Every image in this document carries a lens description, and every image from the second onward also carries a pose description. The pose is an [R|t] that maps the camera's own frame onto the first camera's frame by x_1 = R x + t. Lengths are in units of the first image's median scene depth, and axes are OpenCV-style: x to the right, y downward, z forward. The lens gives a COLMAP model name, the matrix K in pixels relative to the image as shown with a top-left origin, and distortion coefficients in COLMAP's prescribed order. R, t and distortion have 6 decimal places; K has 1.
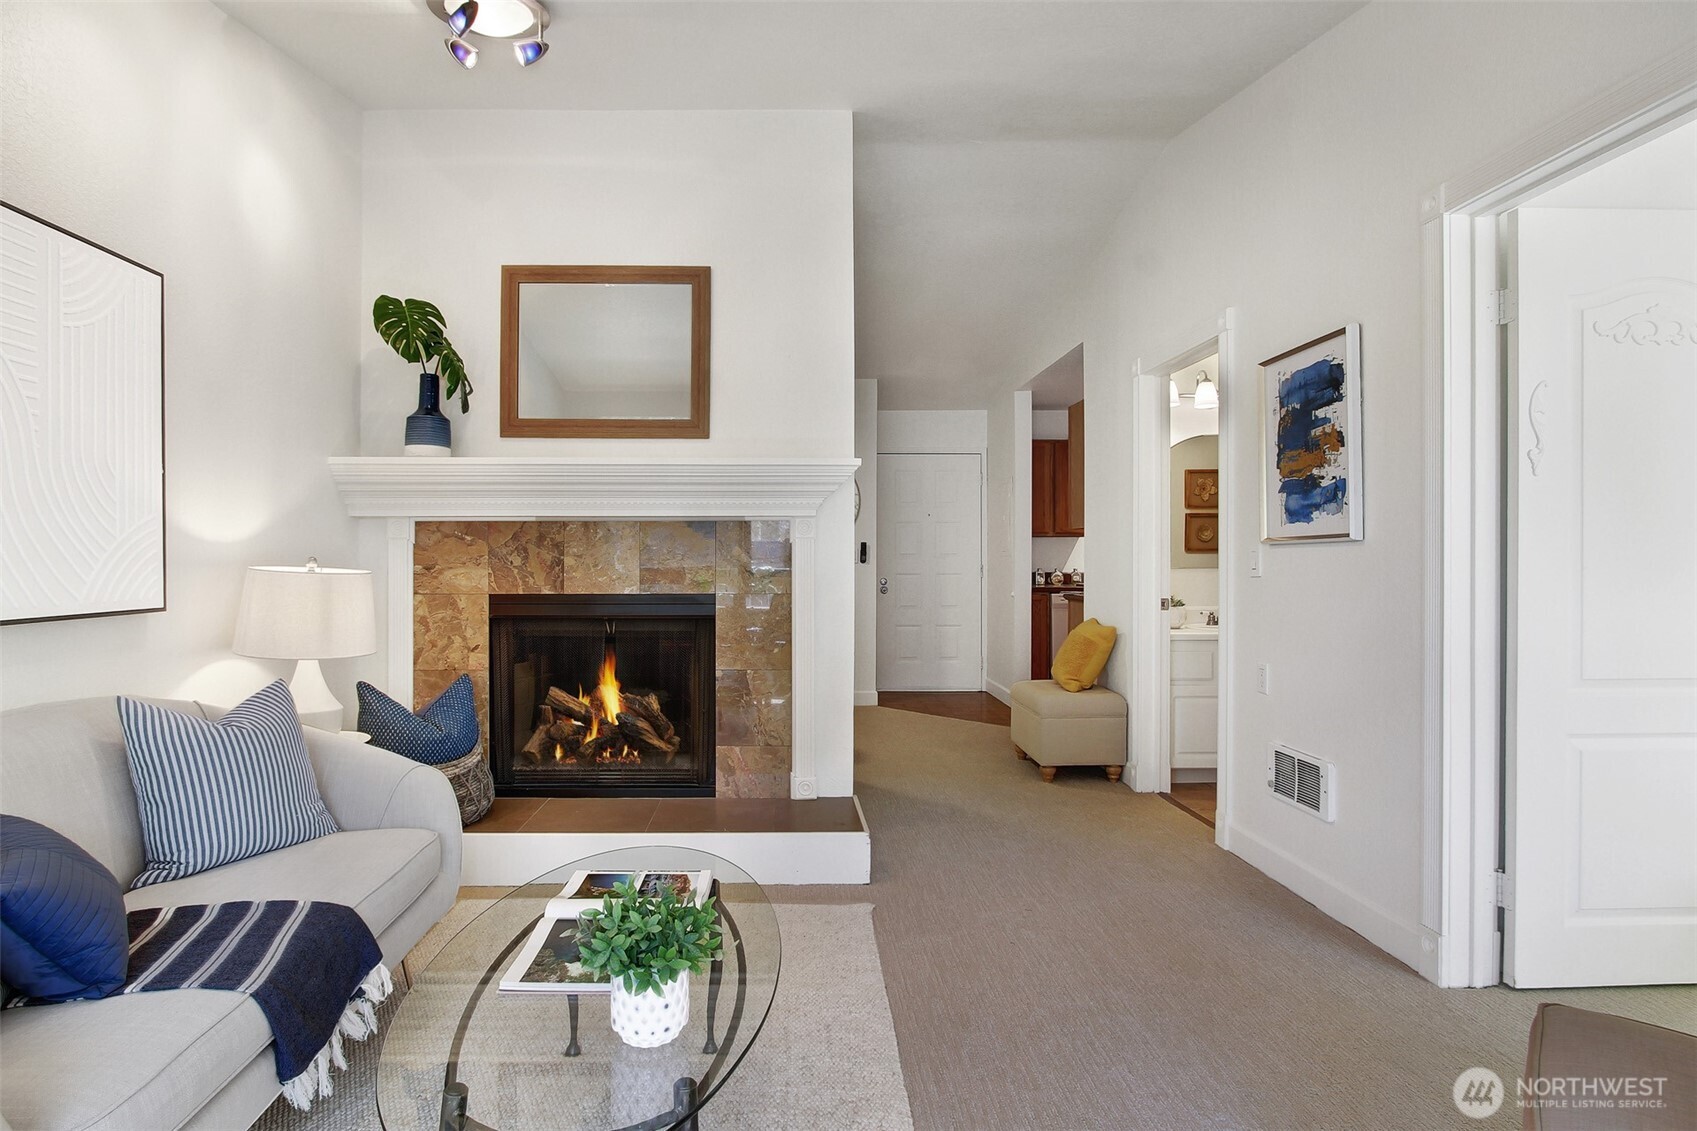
lens RADIAL K [[796.6, 0, 846.2], [0, 796.6, 556.4], [0, 0, 1]] dist [-0.018913, 0.000505]
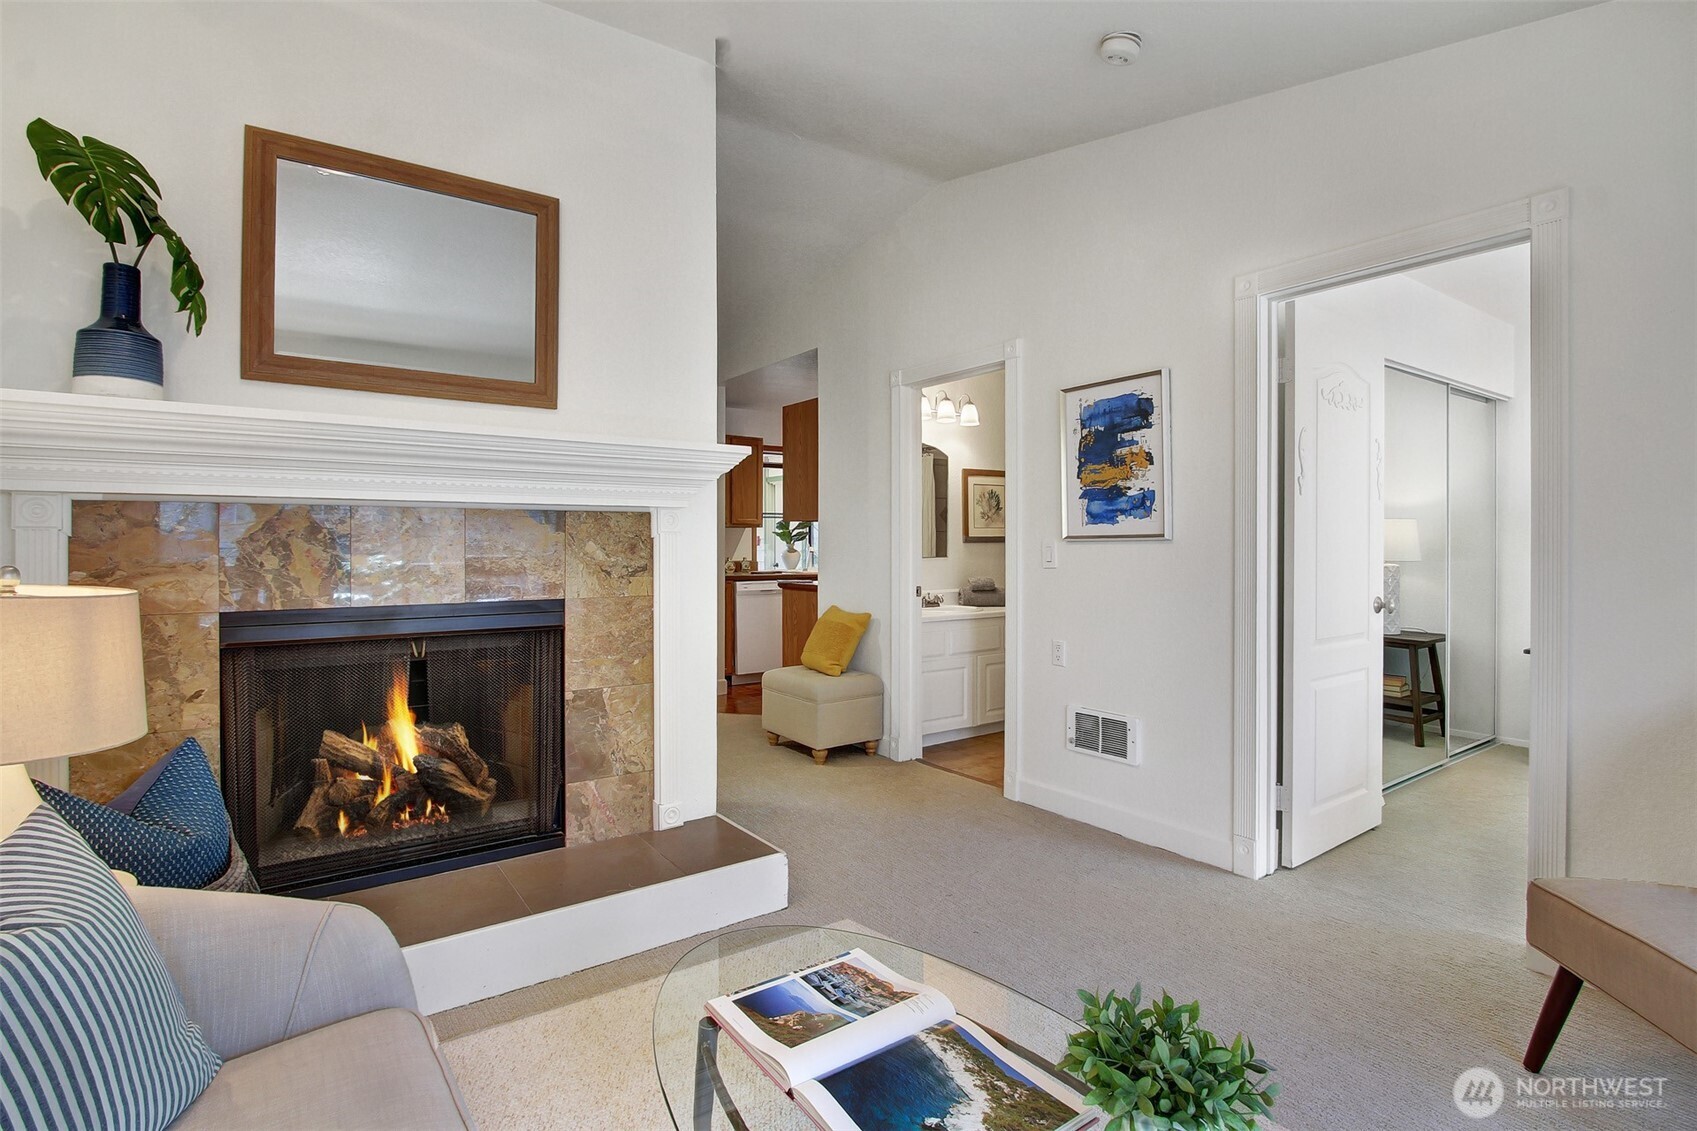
lens RADIAL K [[750.0, 0, 847.1], [0, 750.0, 541.8], [0, 0, 1]] dist [-0.011422, 0.000182]
pose [[0.853363, 0.001856, 0.521314, -0.333220], [-0.001025, 0.999998, -0.001881, -0.011314], [-0.521316, 0.001071, 0.853363, 0.197787]]
